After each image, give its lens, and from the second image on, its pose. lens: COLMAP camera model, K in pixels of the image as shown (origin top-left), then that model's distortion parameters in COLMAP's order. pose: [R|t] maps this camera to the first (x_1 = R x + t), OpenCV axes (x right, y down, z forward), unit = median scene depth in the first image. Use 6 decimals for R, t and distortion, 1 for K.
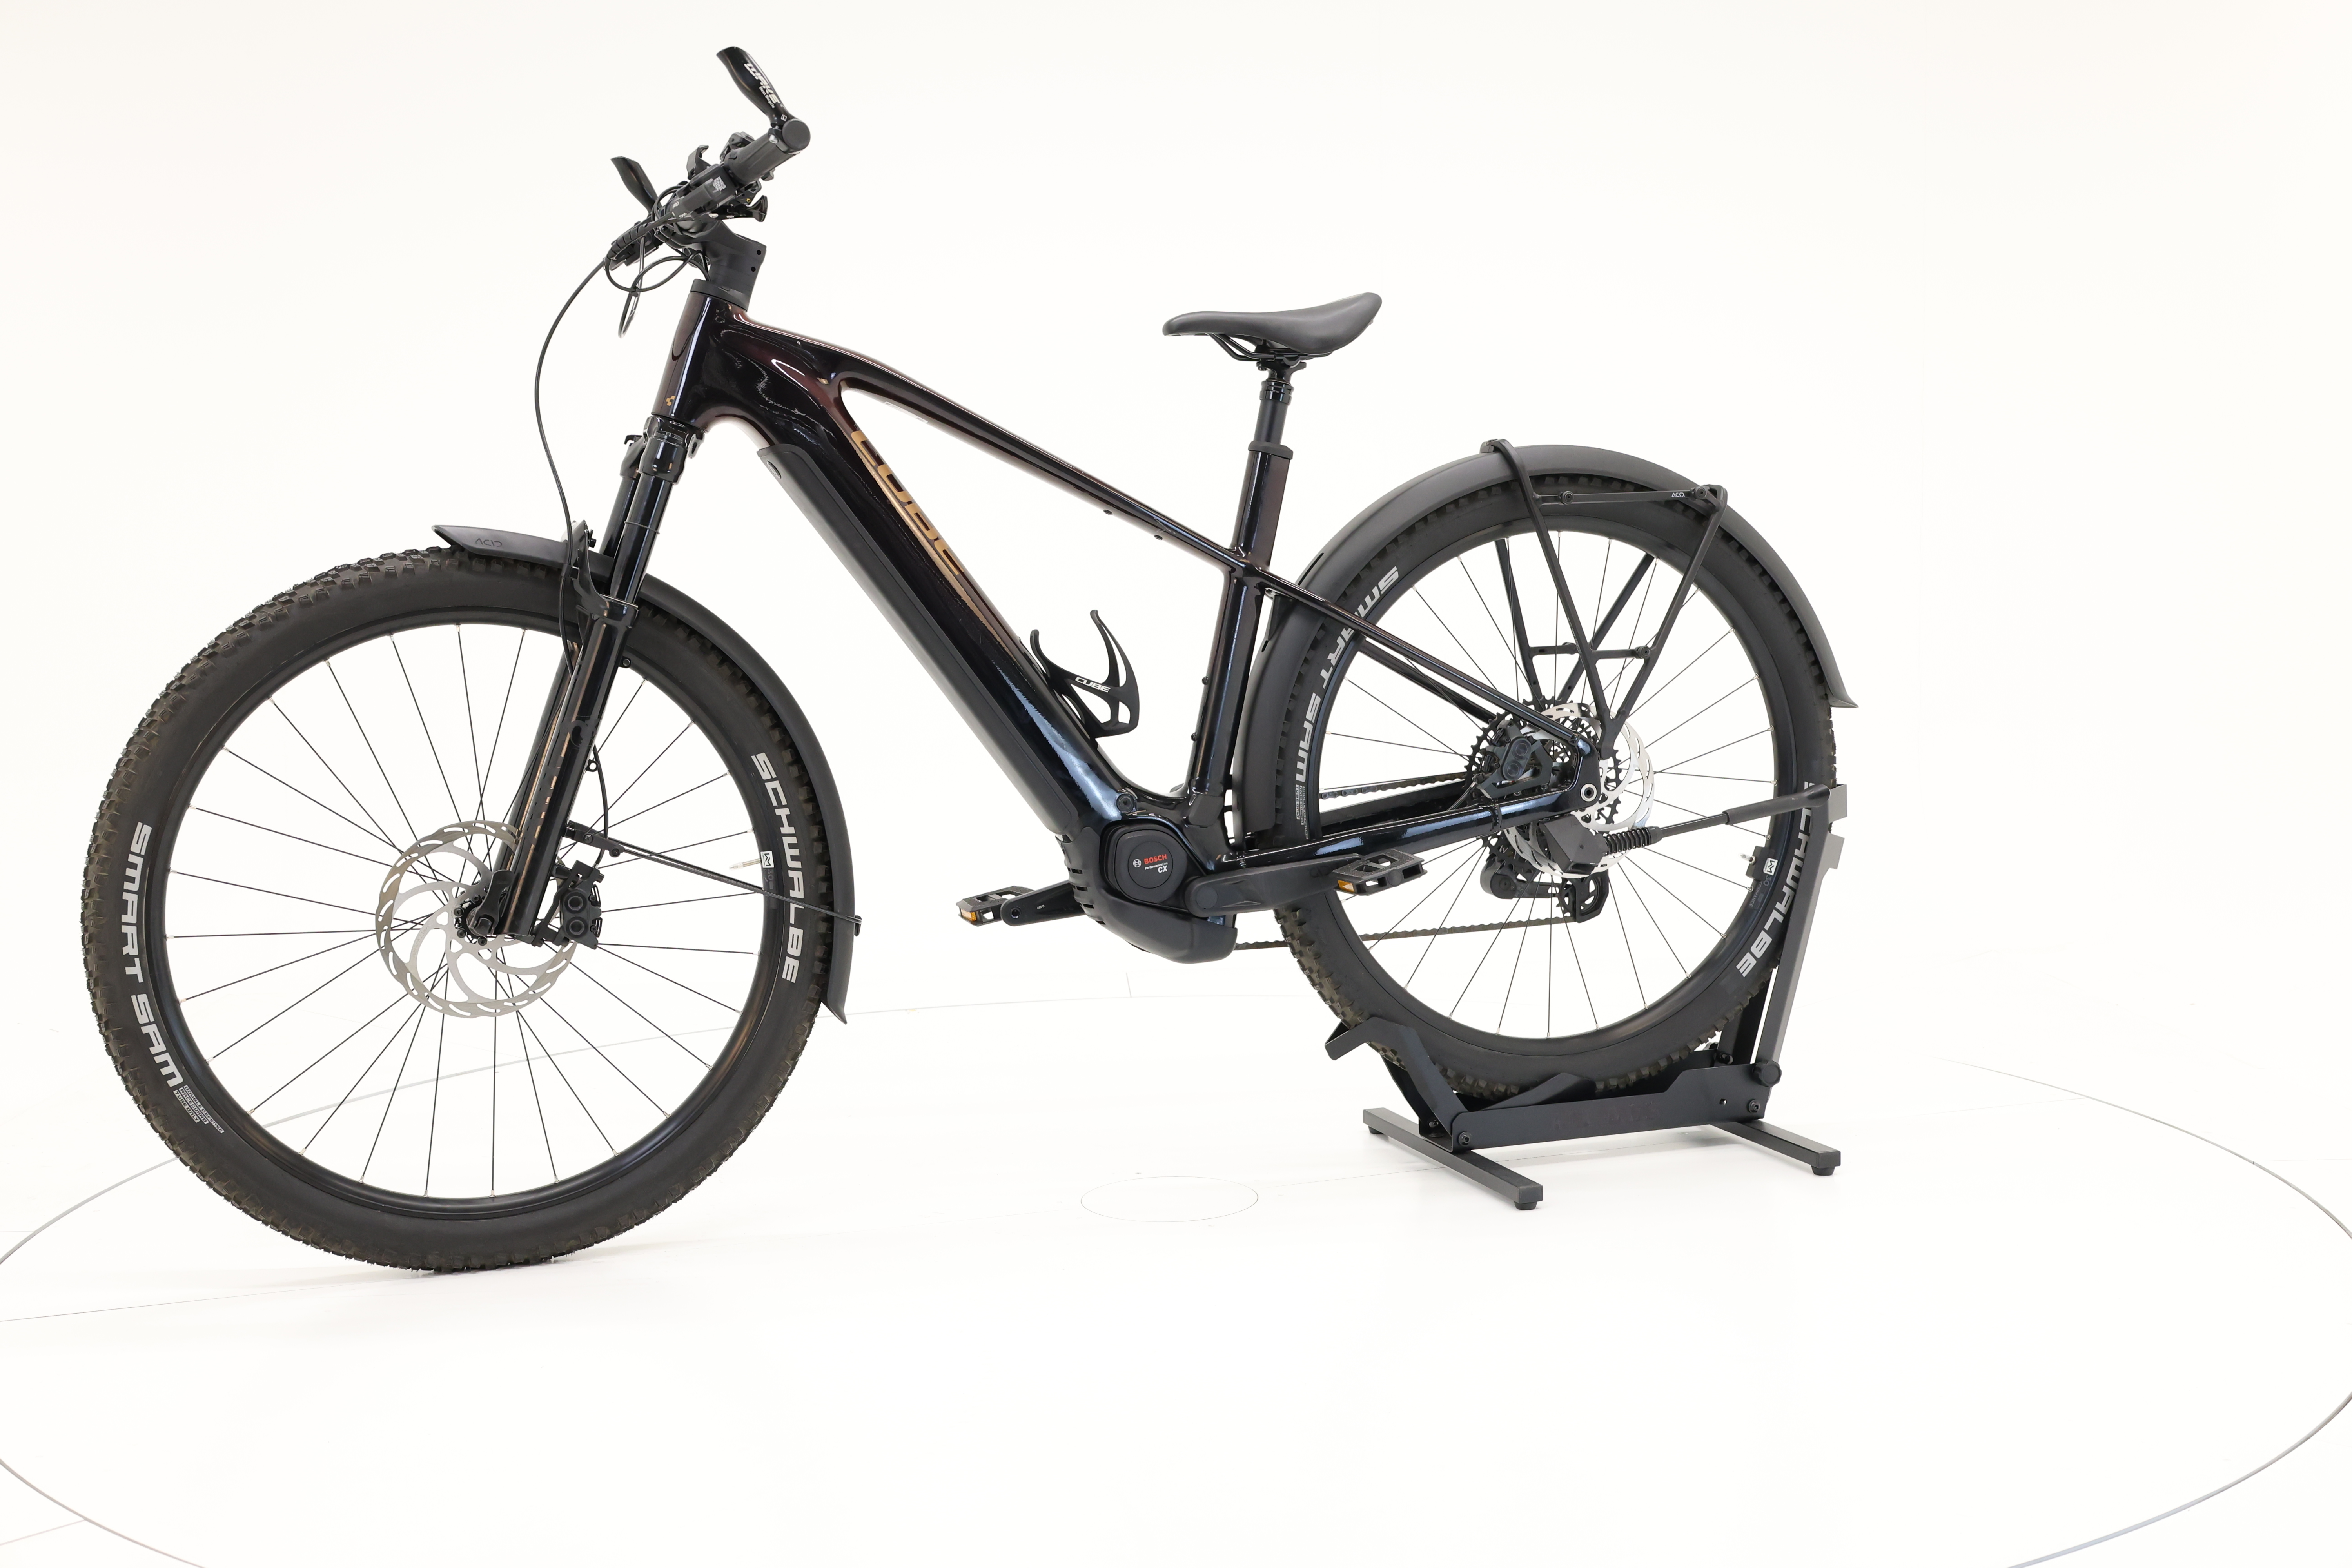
lens RADIAL K [[2653.5, 0, 1191.8], [0, 2653.5, 783.7], [0, 0, 1]] dist [-0.000870, 0.000000]
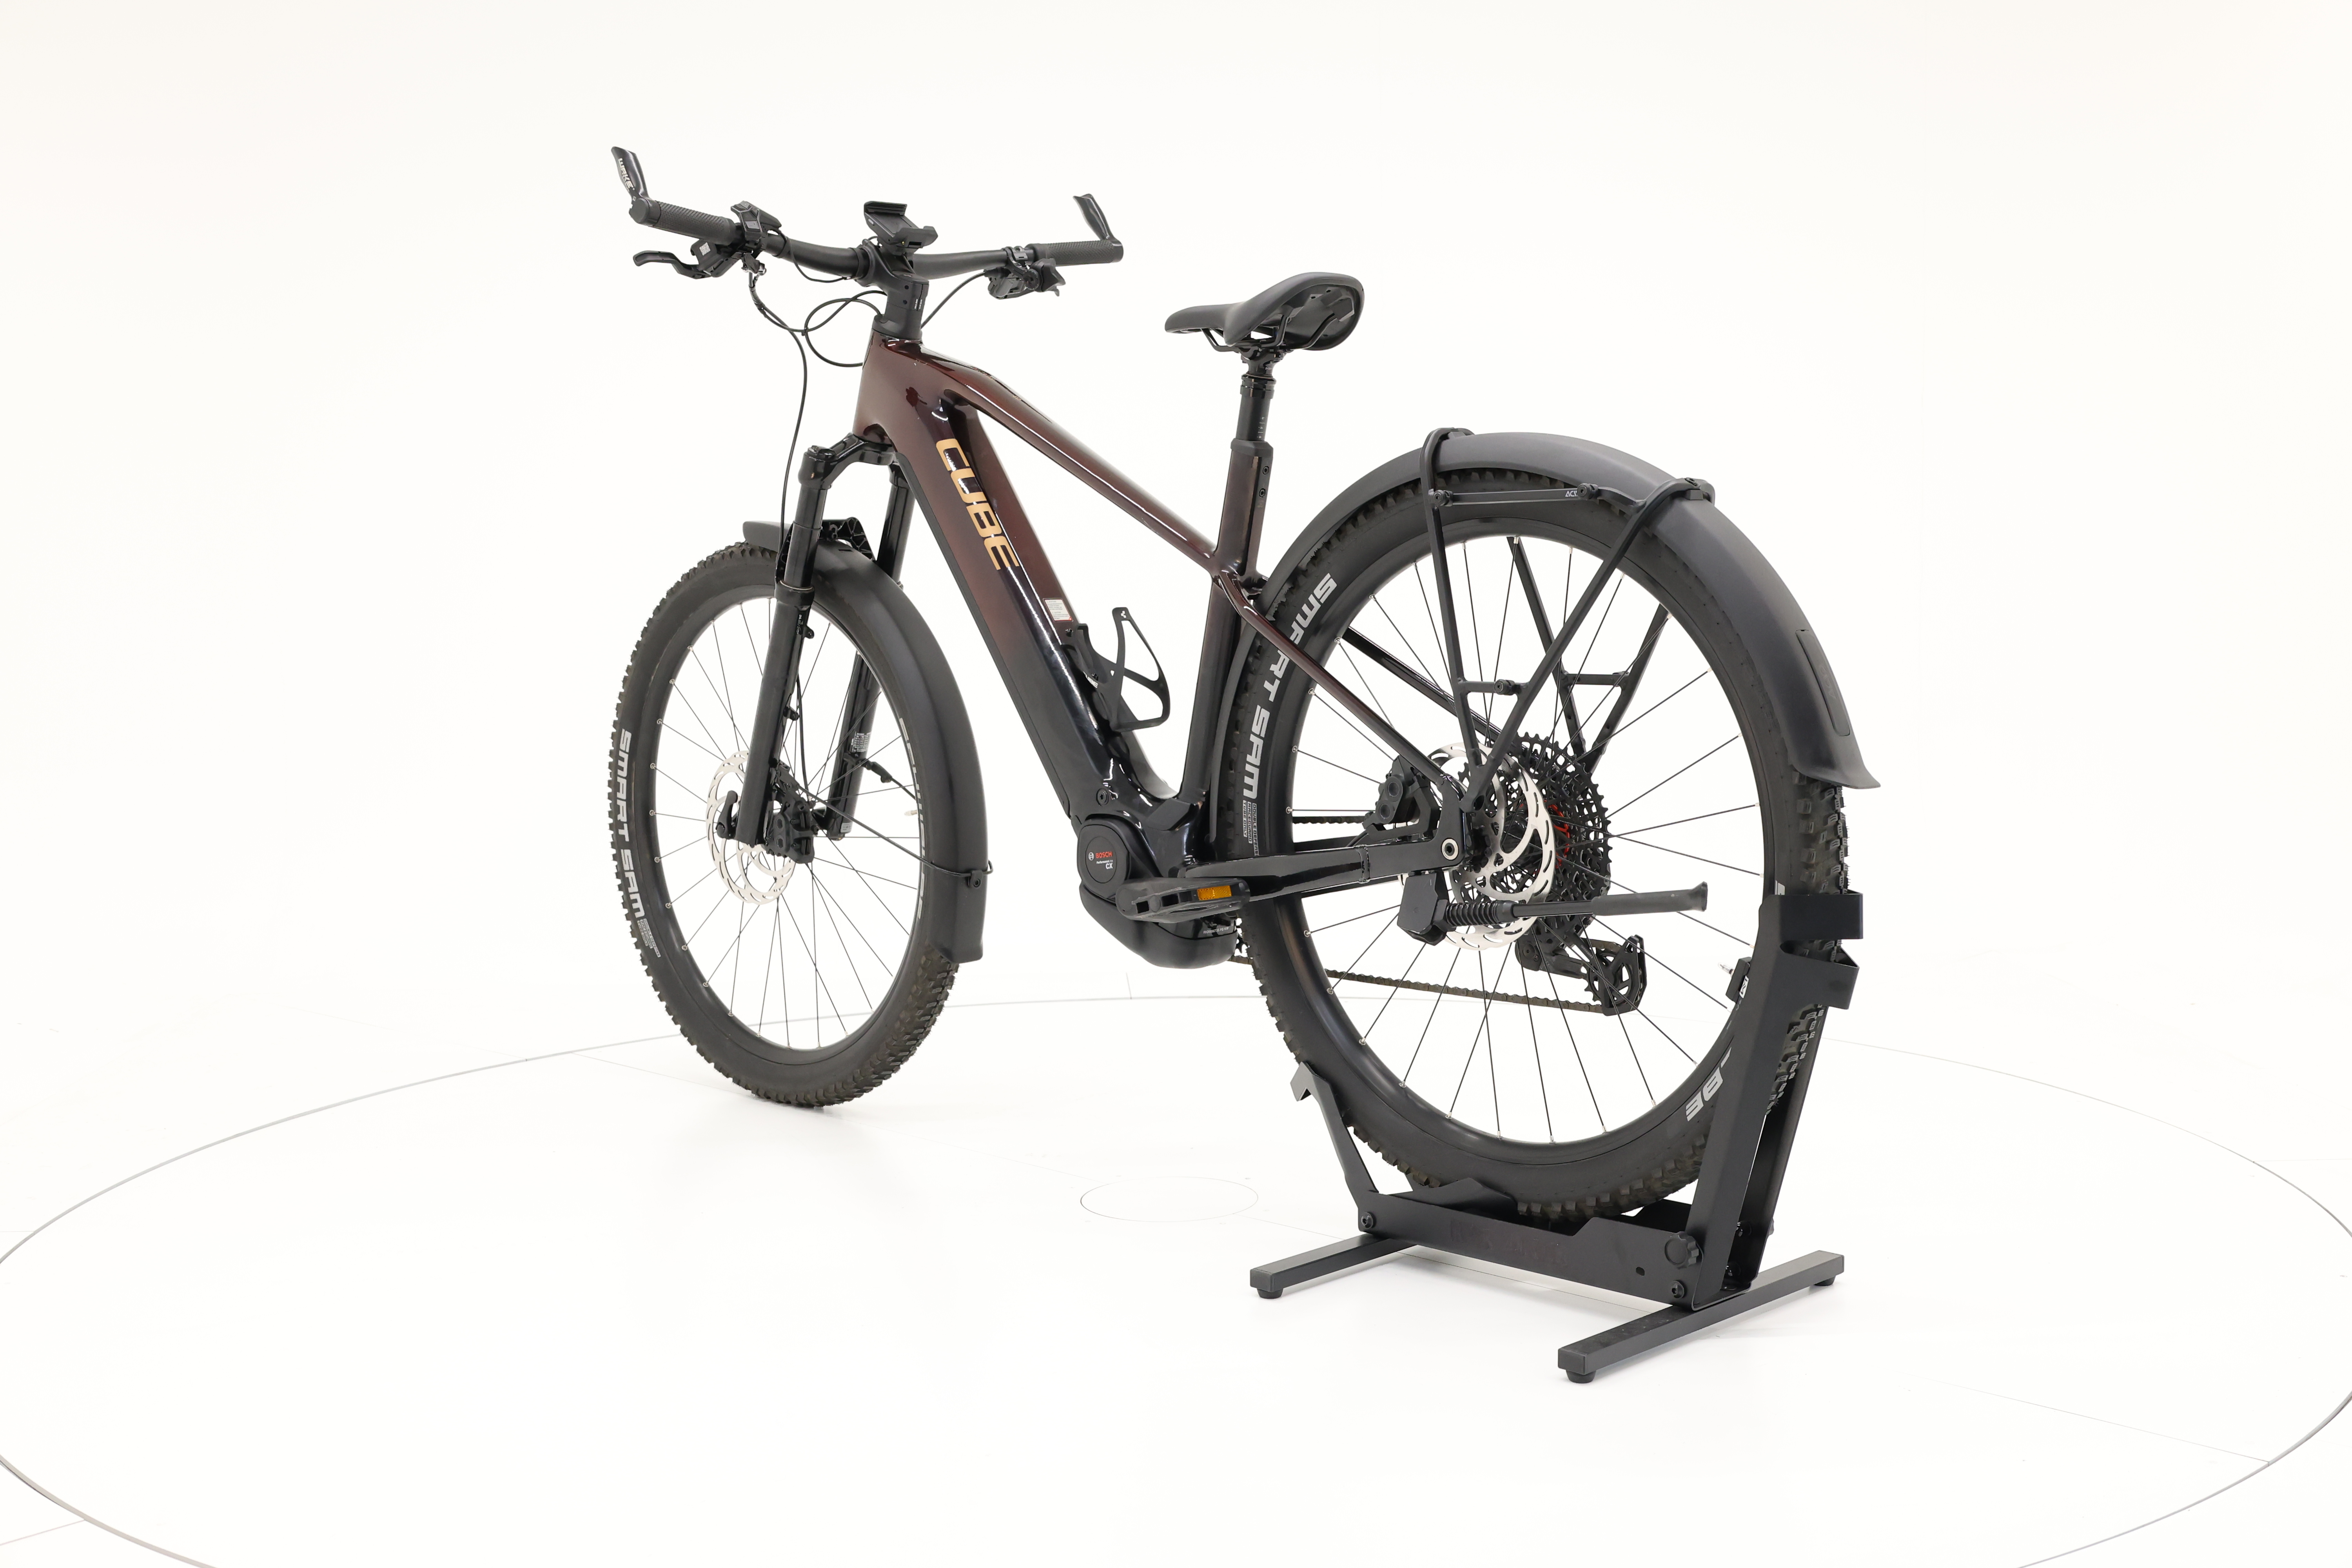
lens RADIAL K [[2653.5, 0, 1184.4], [0, 2653.5, 786.2], [0, 0, 1]] dist [-0.000870, 0.000000]
pose [[0.428475, 0.102215, -0.897754, 0.928689], [-0.077946, 0.994058, 0.075979, -0.079129], [0.900185, 0.037421, 0.433896, 0.599880]]
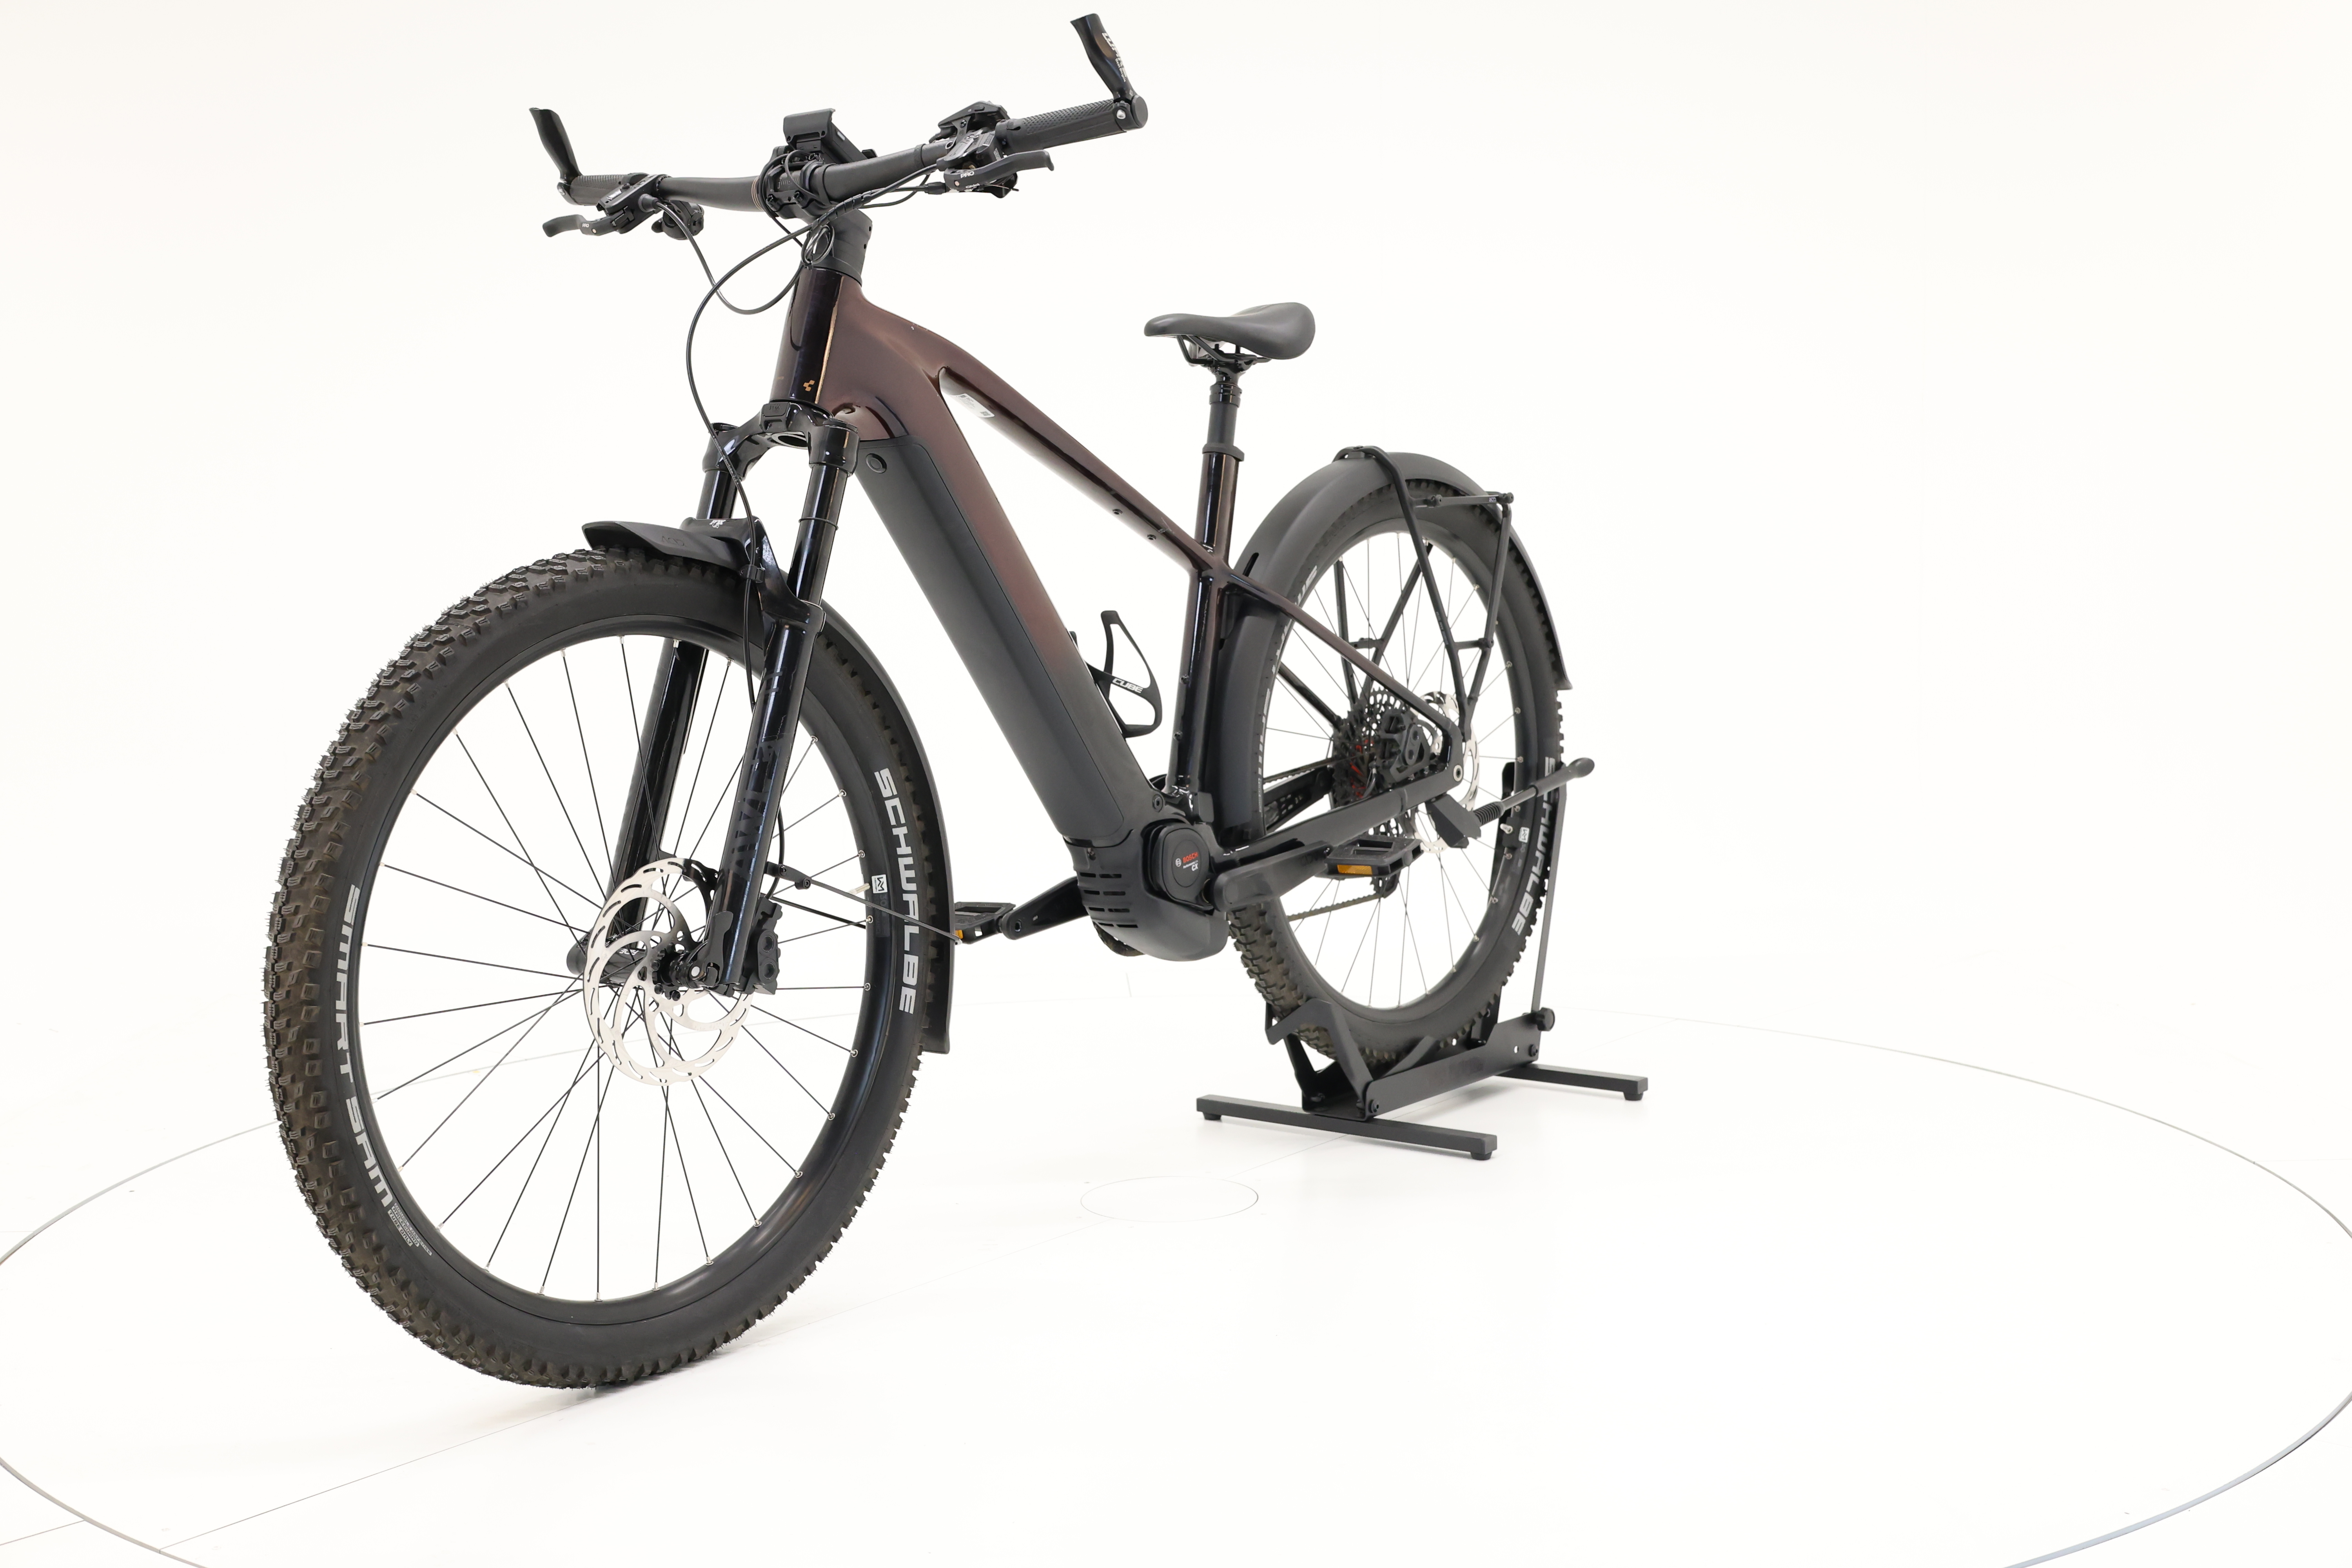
lens RADIAL K [[2653.5, 0, 1189.2], [0, 2653.5, 782.4], [0, 0, 1]] dist [-0.000870, 0.000000]
pose [[0.836278, -0.052382, 0.545798, -0.572022], [0.058606, 0.998263, 0.006011, -0.006048], [-0.545165, 0.026960, 0.837895, 0.164010]]
